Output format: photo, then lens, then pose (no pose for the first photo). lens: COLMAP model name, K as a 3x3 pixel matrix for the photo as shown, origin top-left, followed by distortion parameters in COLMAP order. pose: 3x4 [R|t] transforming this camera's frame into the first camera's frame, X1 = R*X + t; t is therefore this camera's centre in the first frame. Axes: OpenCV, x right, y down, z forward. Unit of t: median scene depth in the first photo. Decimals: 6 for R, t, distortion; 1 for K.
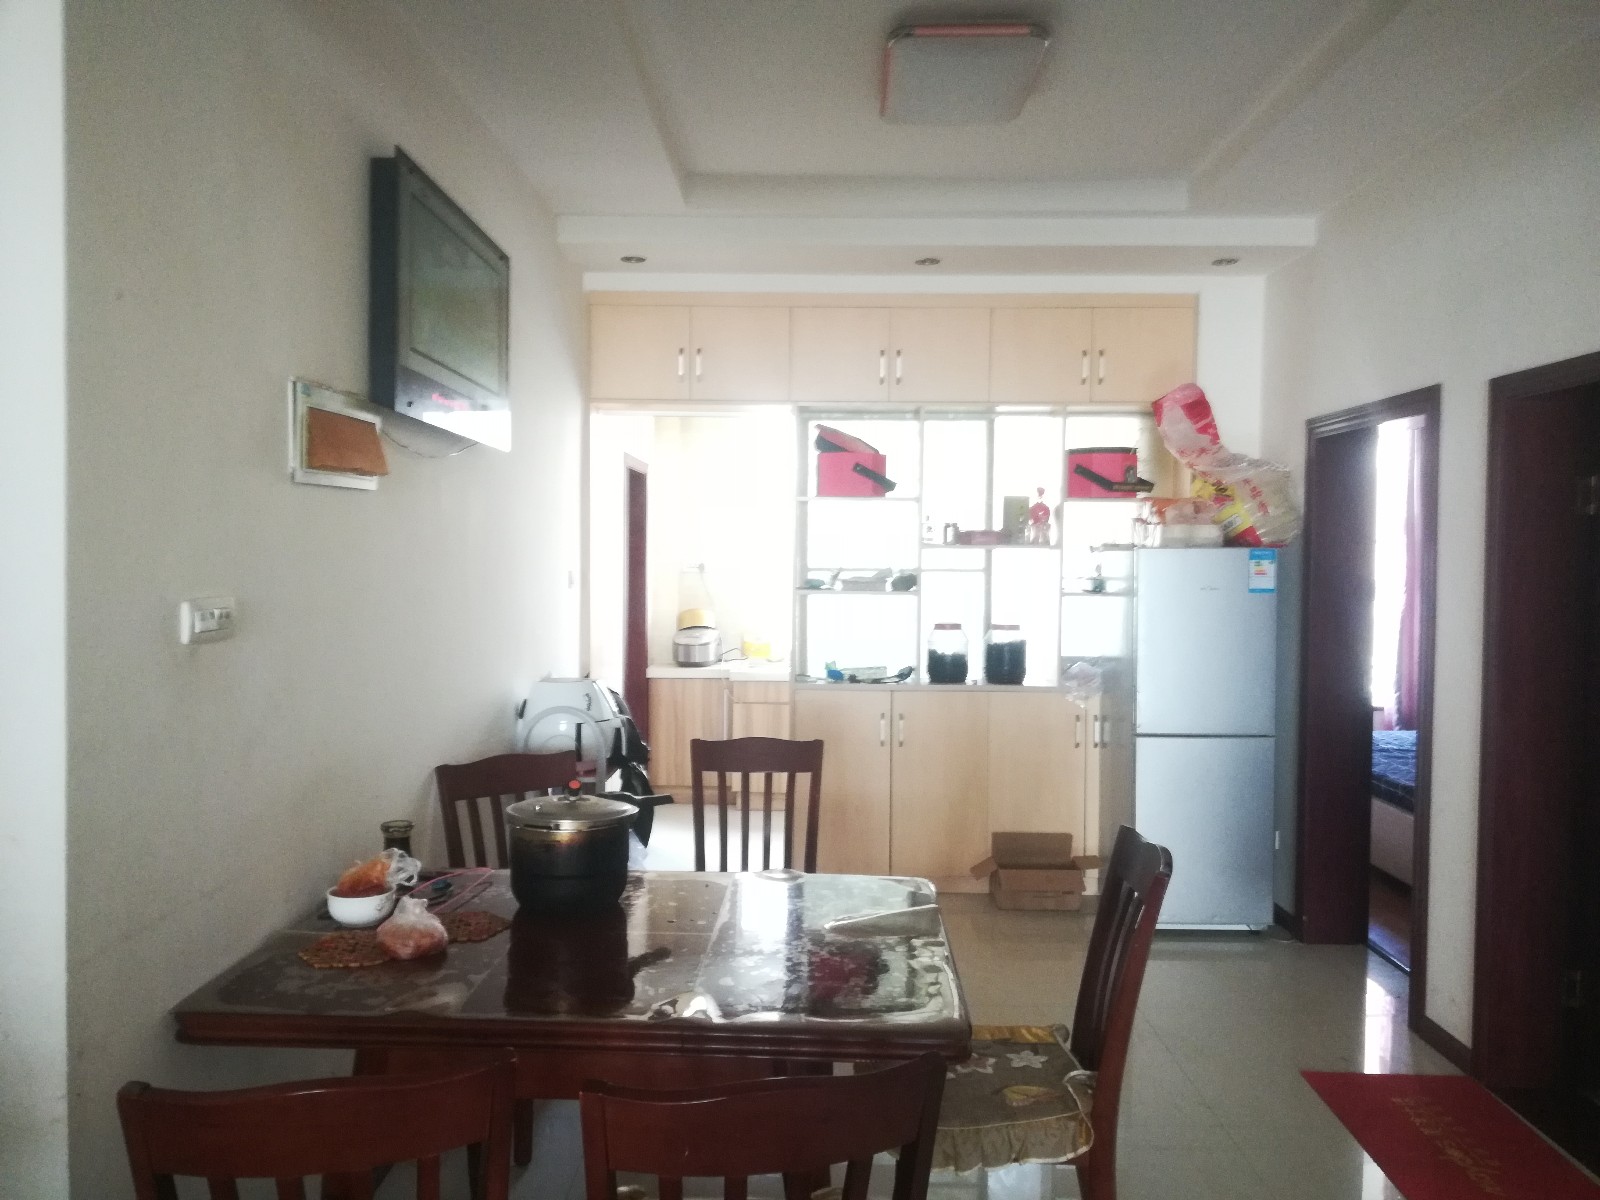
lens RADIAL K [[1197.9, 0, 794.8], [0, 1197.9, 596.5], [0, 0, 1]] dist [0.042742, -0.061201]
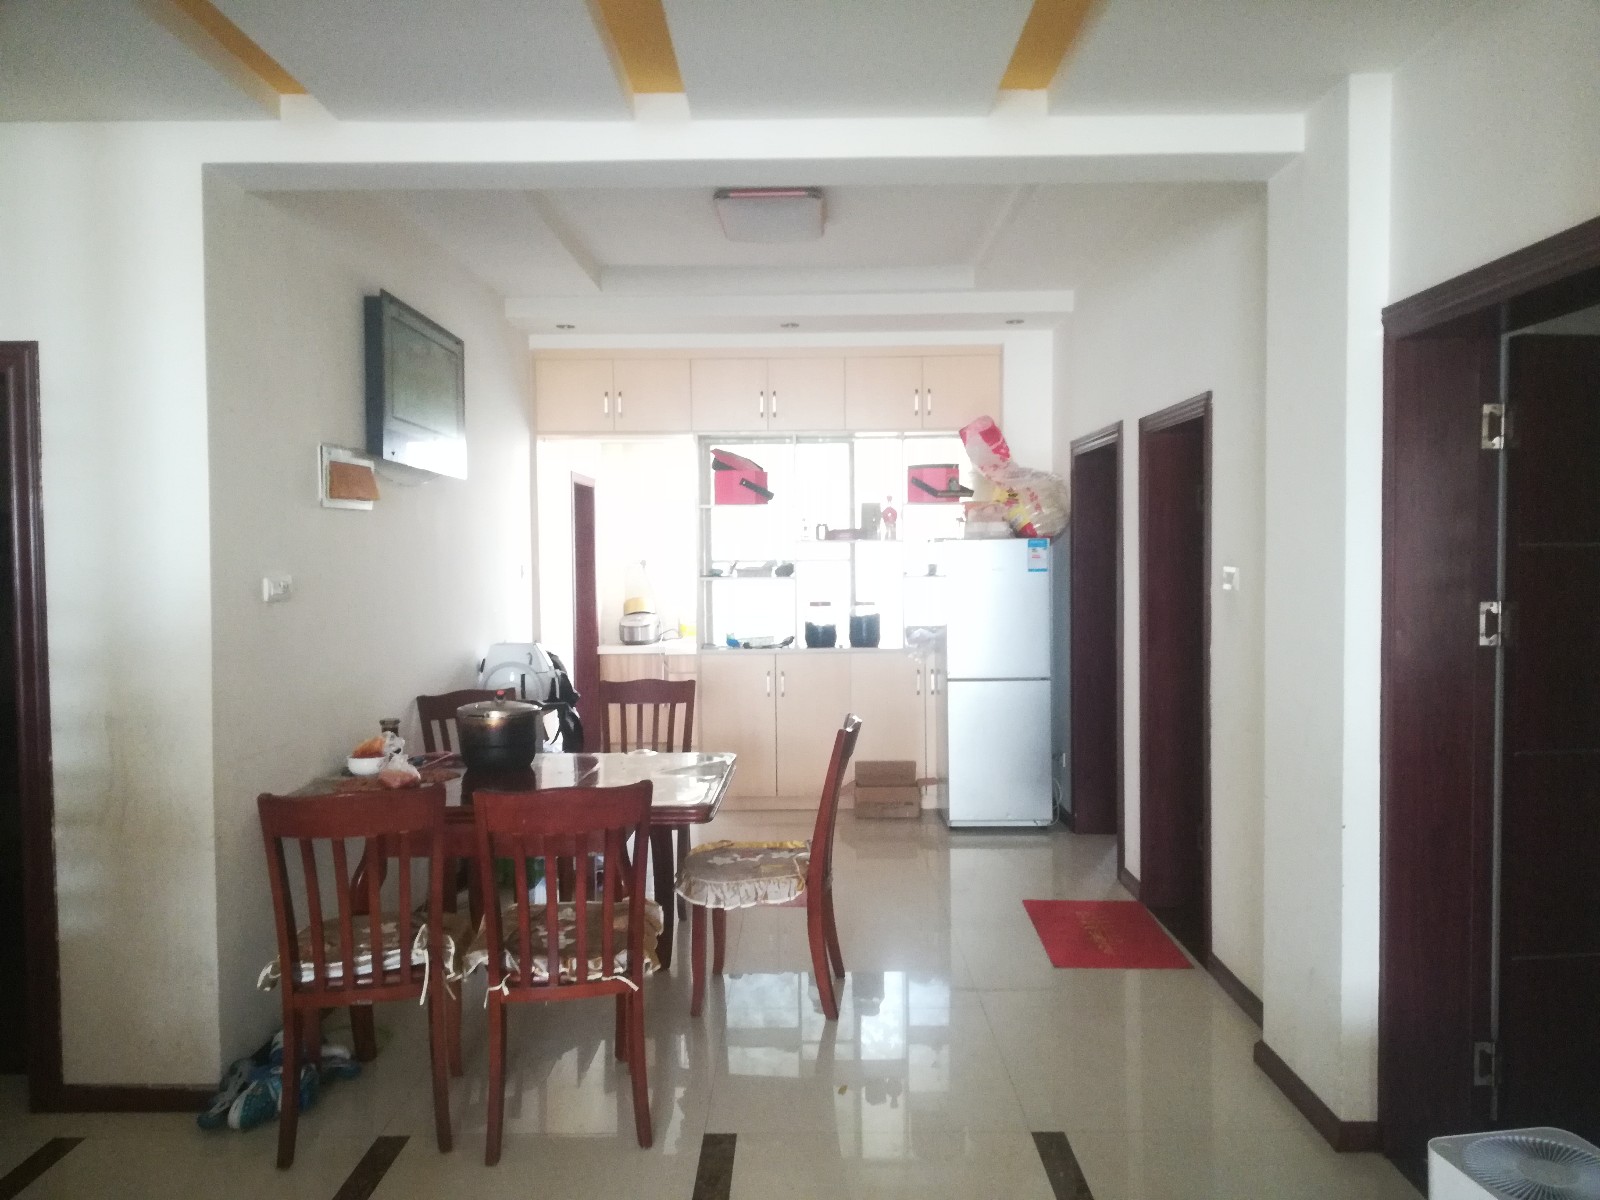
lens RADIAL K [[1197.9, 0, 806.2], [0, 1197.9, 601.1], [0, 0, 1]] dist [0.042742, -0.061201]
pose [[0.999775, -0.018029, 0.011201, 0.111843], [0.017990, 0.999832, 0.003538, 0.019491], [-0.011263, -0.003335, 0.999931, -0.324781]]
